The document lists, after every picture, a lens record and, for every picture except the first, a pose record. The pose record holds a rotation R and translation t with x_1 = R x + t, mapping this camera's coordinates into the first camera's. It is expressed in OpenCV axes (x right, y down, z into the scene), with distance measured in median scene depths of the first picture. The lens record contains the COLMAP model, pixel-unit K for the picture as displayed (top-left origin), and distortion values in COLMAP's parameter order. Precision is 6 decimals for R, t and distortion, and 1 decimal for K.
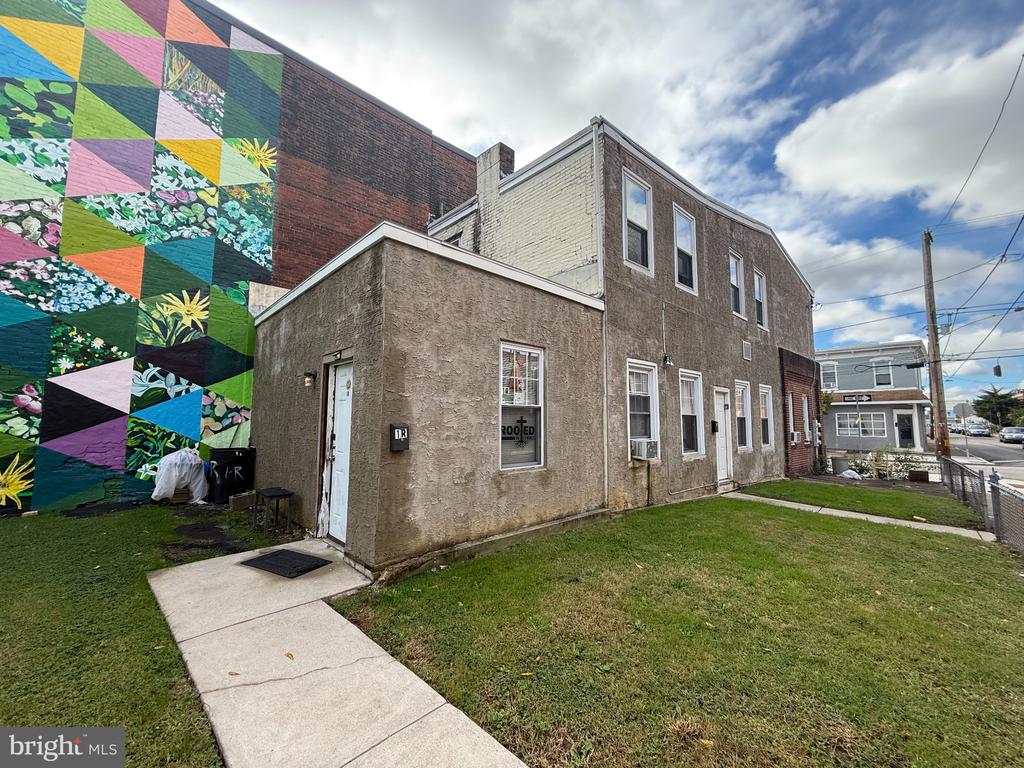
lens RADIAL K [[409.6, 0, 511.7], [0, 409.6, 384.3], [0, 0, 1]] dist [-0.000291, 0.001755]
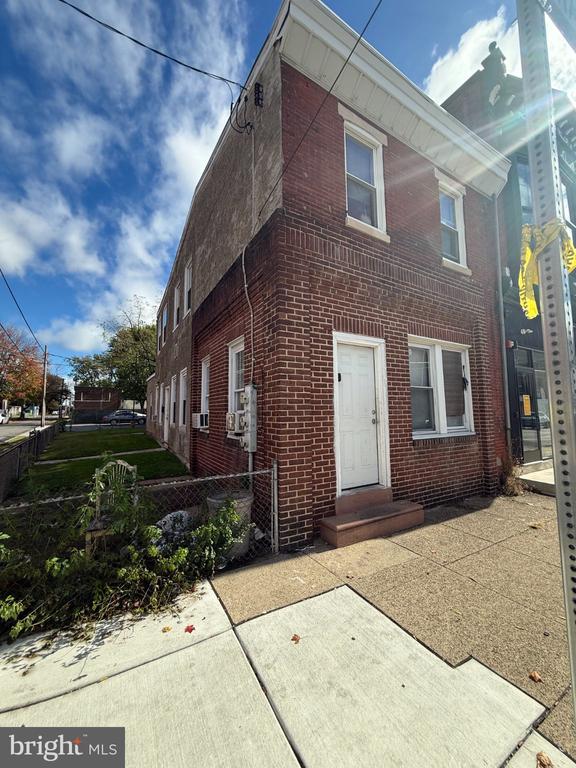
lens RADIAL K [[307.2, 0, 289.2], [0, 307.2, 381.0], [0, 0, 1]] dist [-0.000291, 0.001755]
pose [[-0.214877, -0.112059, -0.970191, 2.062627], [0.098337, 0.985865, -0.135649, 0.262595], [0.971678, -0.124553, -0.200820, 2.203674]]
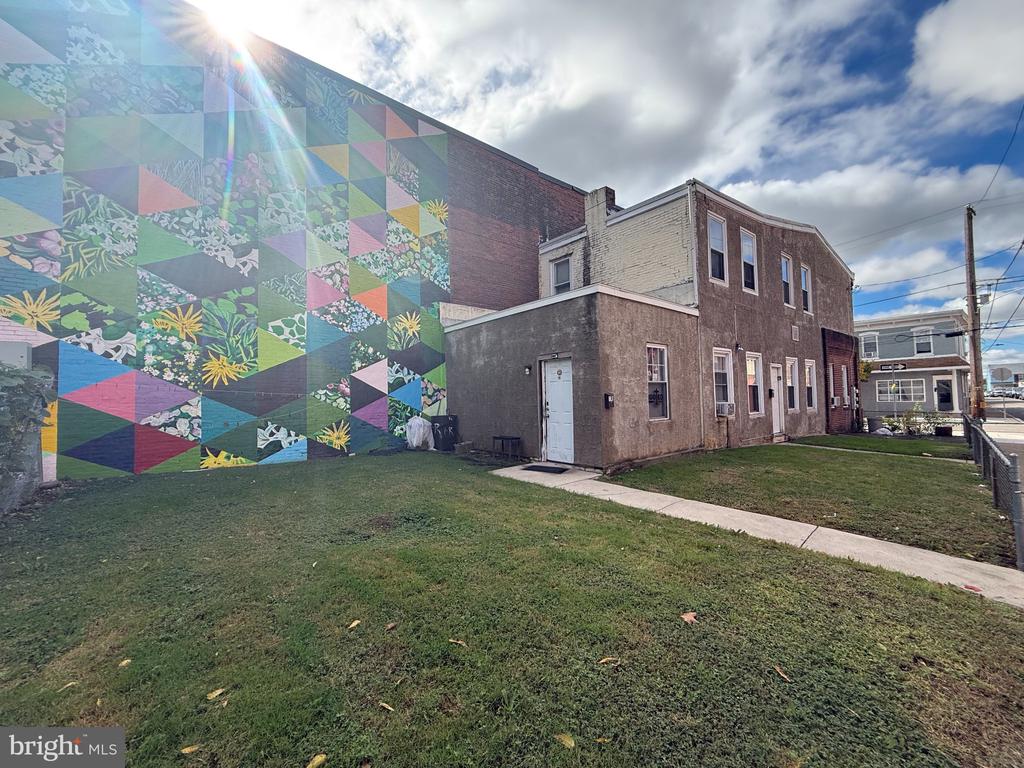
lens RADIAL K [[409.6, 0, 511.7], [0, 409.6, 385.2], [0, 0, 1]] dist [-0.000291, 0.001755]
pose [[0.997321, -0.028703, -0.067289, -0.312057], [0.032500, 0.997900, 0.056027, -0.031521], [0.065540, -0.058064, 0.996159, -0.466219]]
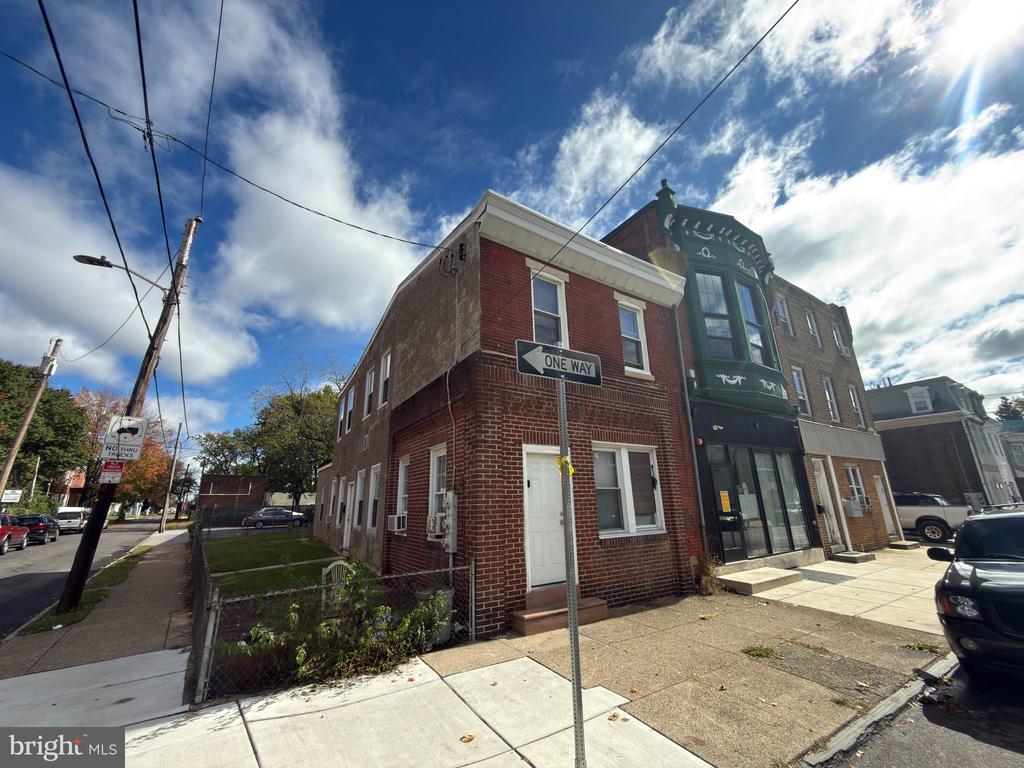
lens RADIAL K [[409.6, 0, 512.4], [0, 409.6, 380.0], [0, 0, 1]] dist [-0.000291, 0.001755]
pose [[-0.176287, -0.298958, -0.937841, 2.404796], [0.113192, 0.940286, -0.321014, 0.258043], [0.977809, -0.162747, -0.131921, 2.301184]]
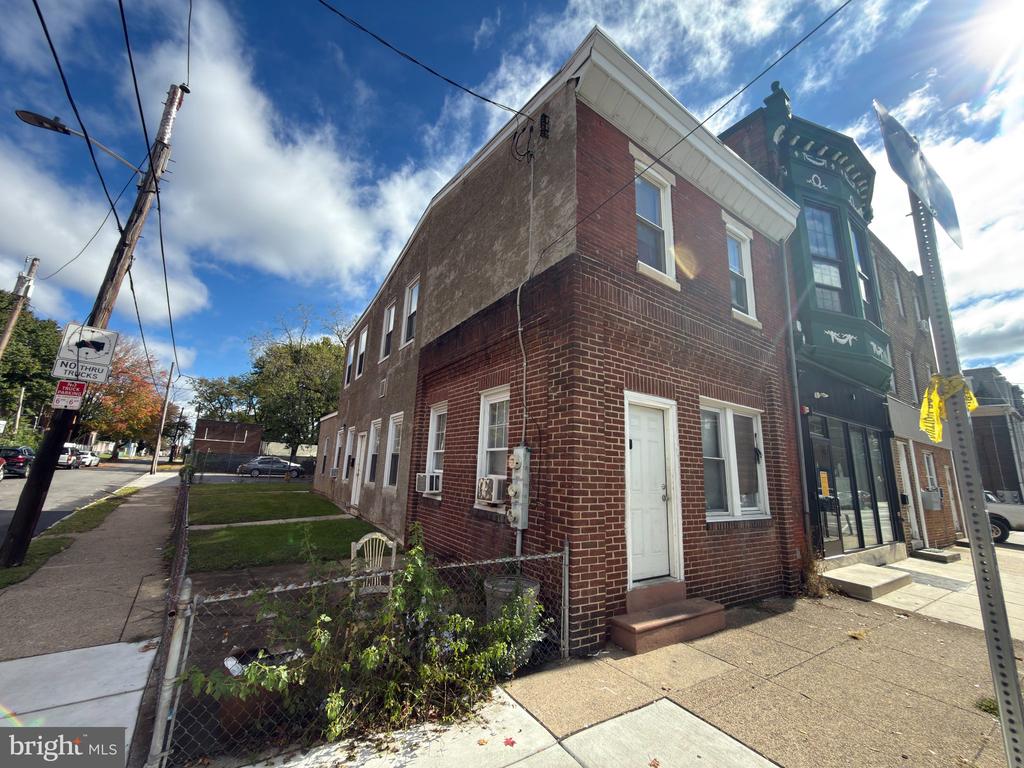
lens RADIAL K [[409.6, 0, 511.2], [0, 409.6, 381.9], [0, 0, 1]] dist [-0.000291, 0.001755]
pose [[-0.154231, -0.232016, -0.960407, 2.168674], [0.048930, 0.969051, -0.241962, 0.240311], [0.986822, -0.084310, -0.138106, 2.091160]]
